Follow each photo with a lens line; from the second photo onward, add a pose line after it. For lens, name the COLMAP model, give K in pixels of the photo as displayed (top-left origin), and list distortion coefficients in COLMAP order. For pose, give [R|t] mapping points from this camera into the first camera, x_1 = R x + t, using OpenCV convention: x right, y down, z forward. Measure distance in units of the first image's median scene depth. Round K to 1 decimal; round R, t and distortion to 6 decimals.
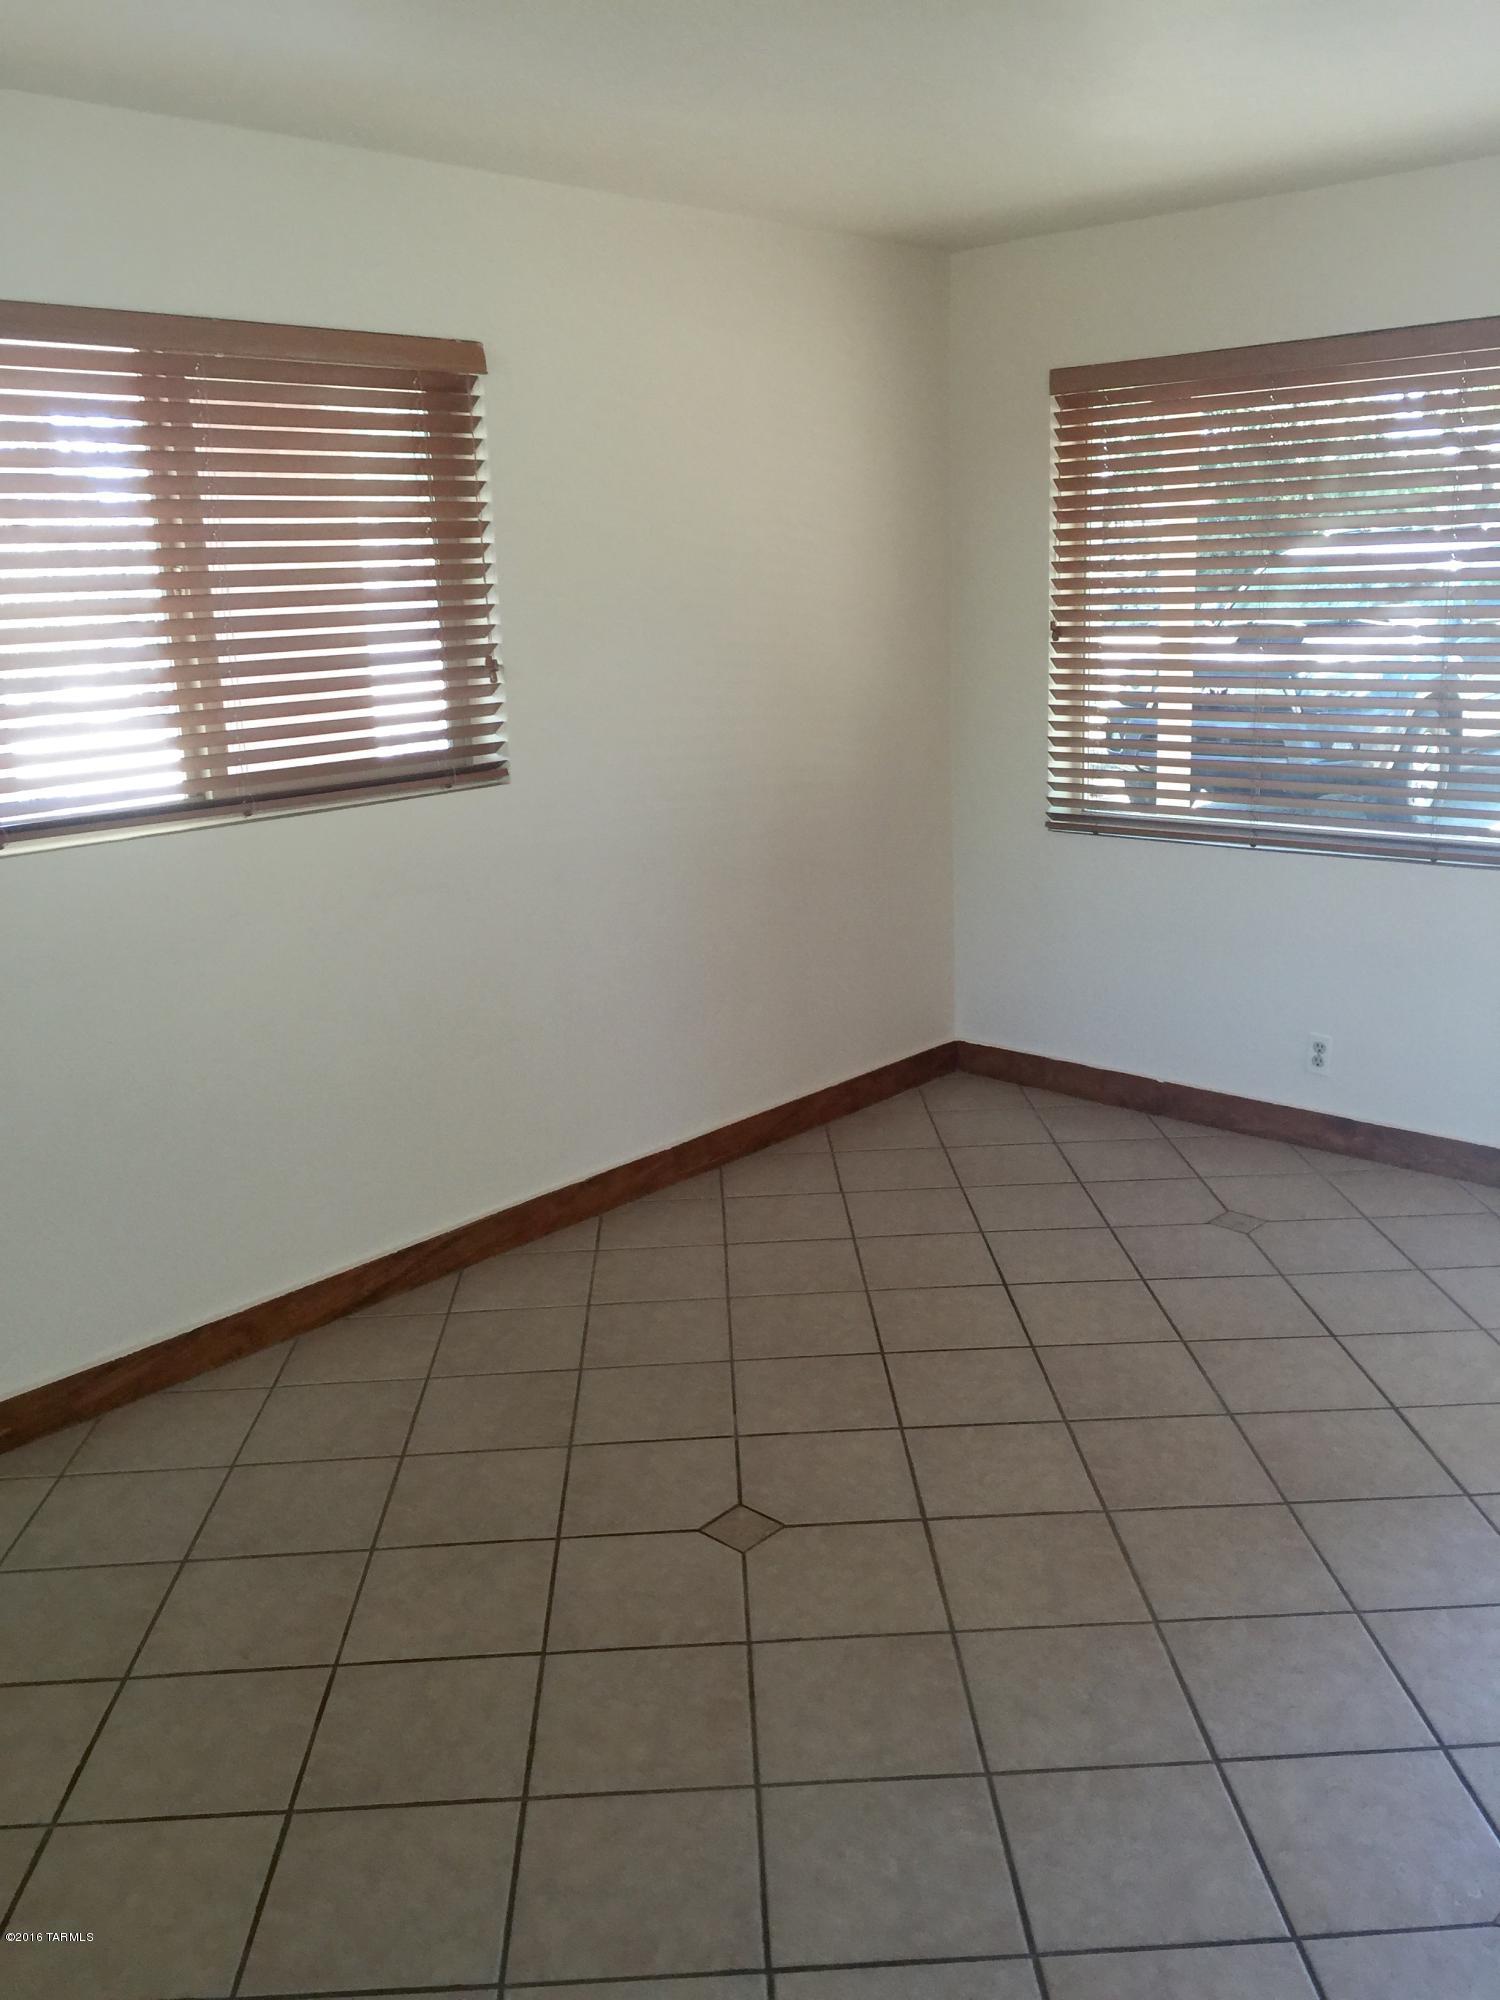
lens RADIAL K [[1695.4, 0, 750.0], [0, 1695.4, 1000.0], [0, 0, 1]] dist [0.123501, -0.205186]
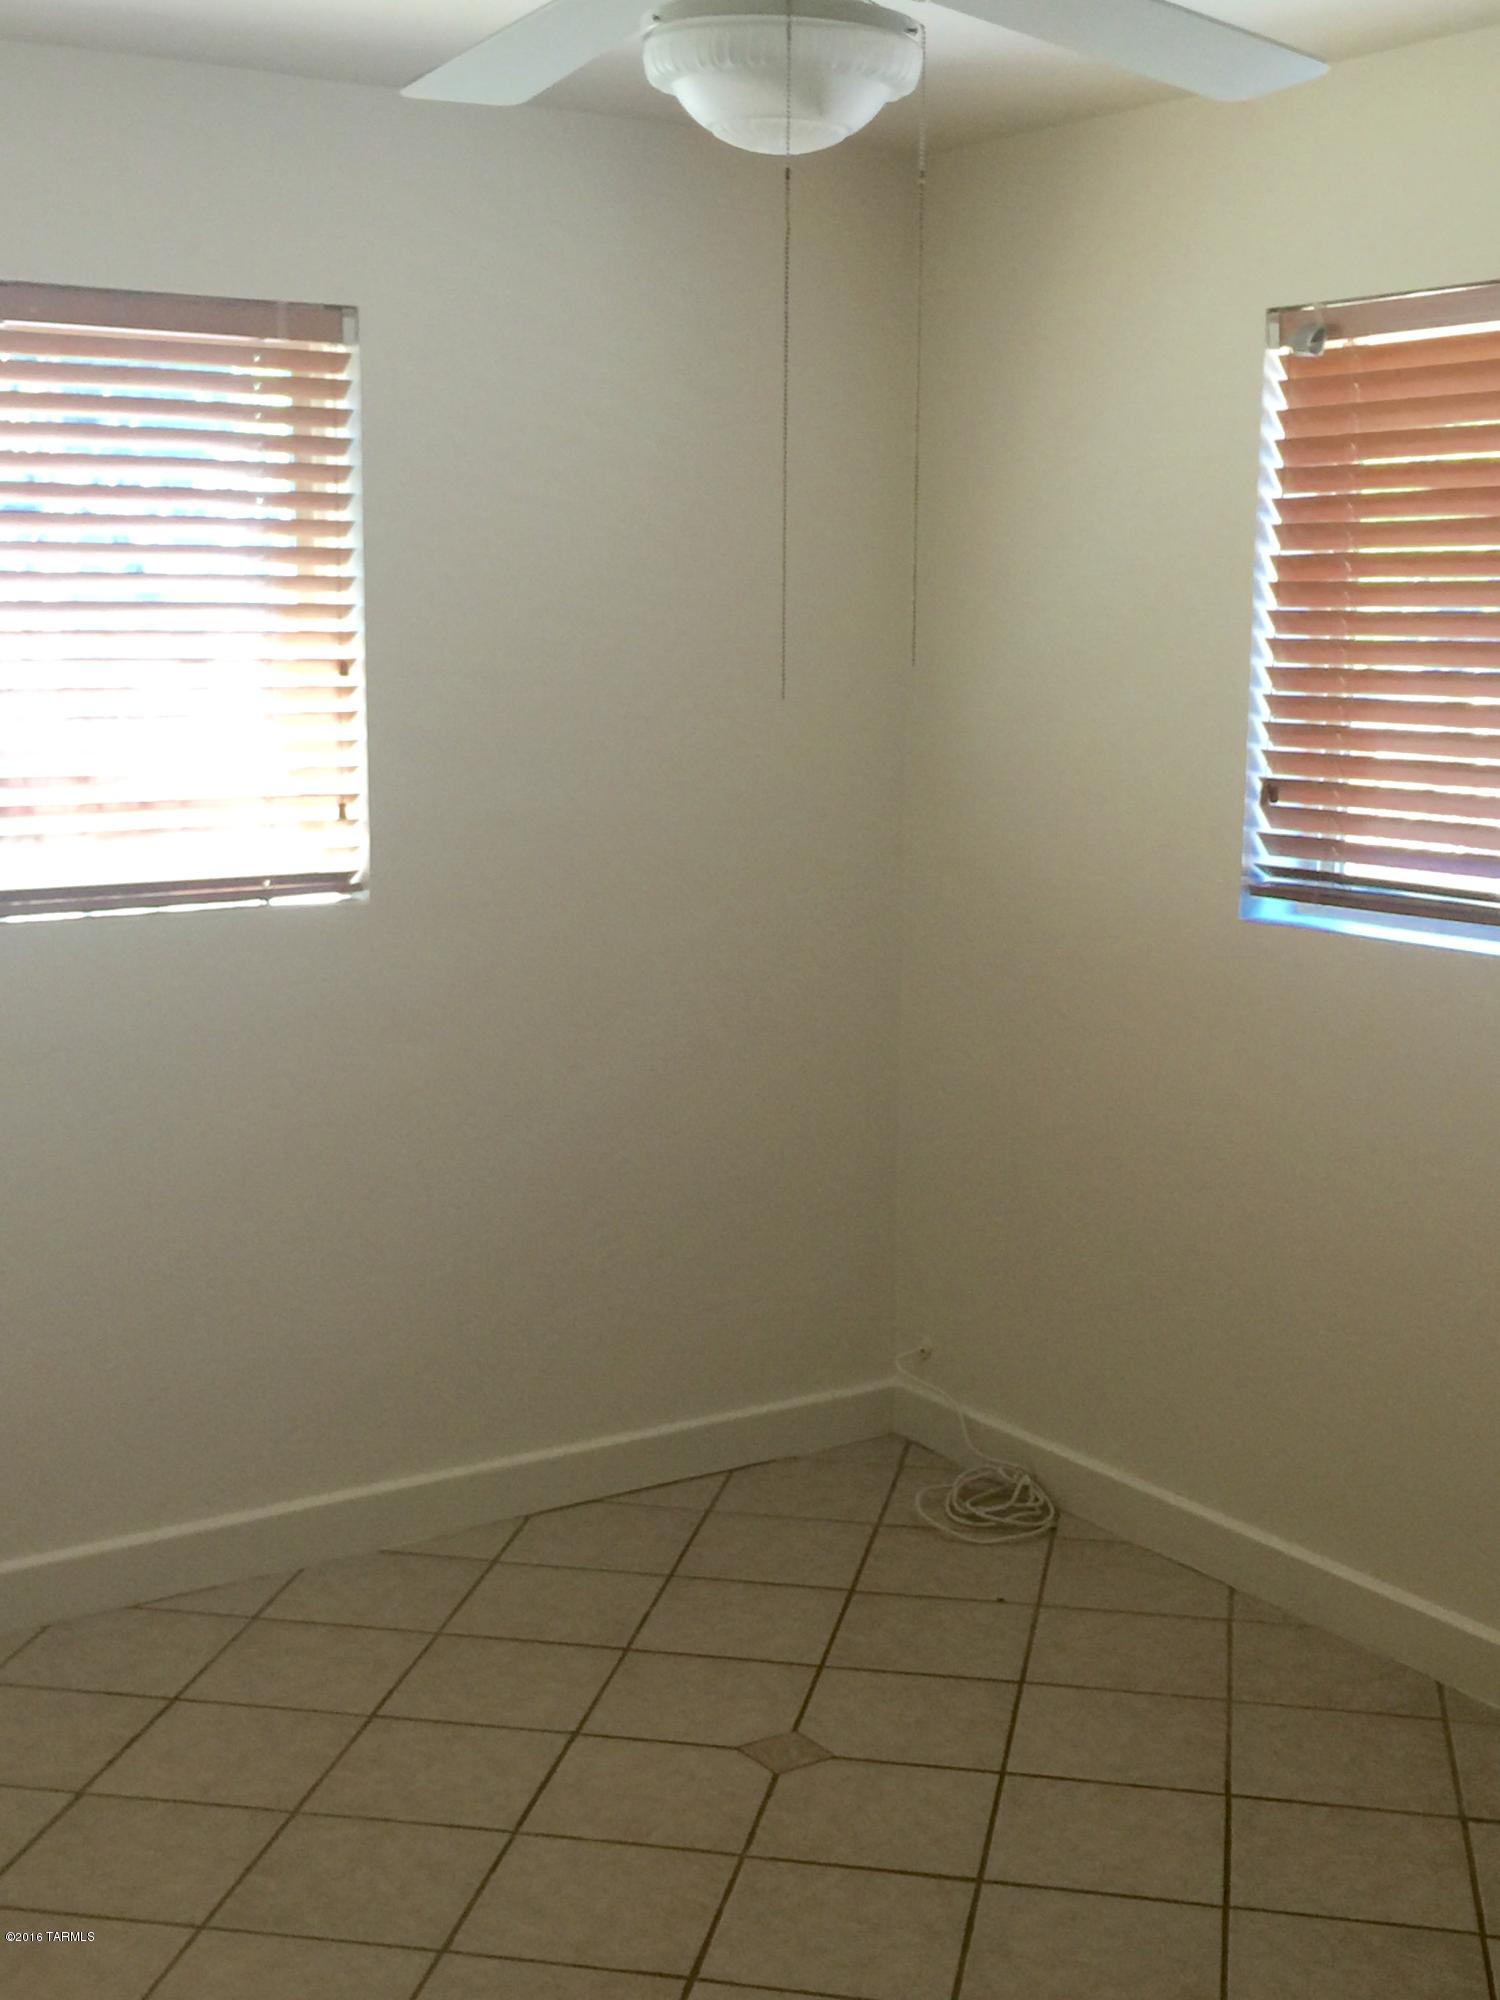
lens RADIAL K [[2510.7, 0, 750.0], [0, 2510.7, 1000.0], [0, 0, 1]] dist [0.087675, -0.014348]
pose [[0.972311, 0.078929, -0.219959, 0.014225], [-0.101570, 0.990417, -0.093582, 0.094536], [0.210465, 0.113332, 0.971010, -0.364182]]
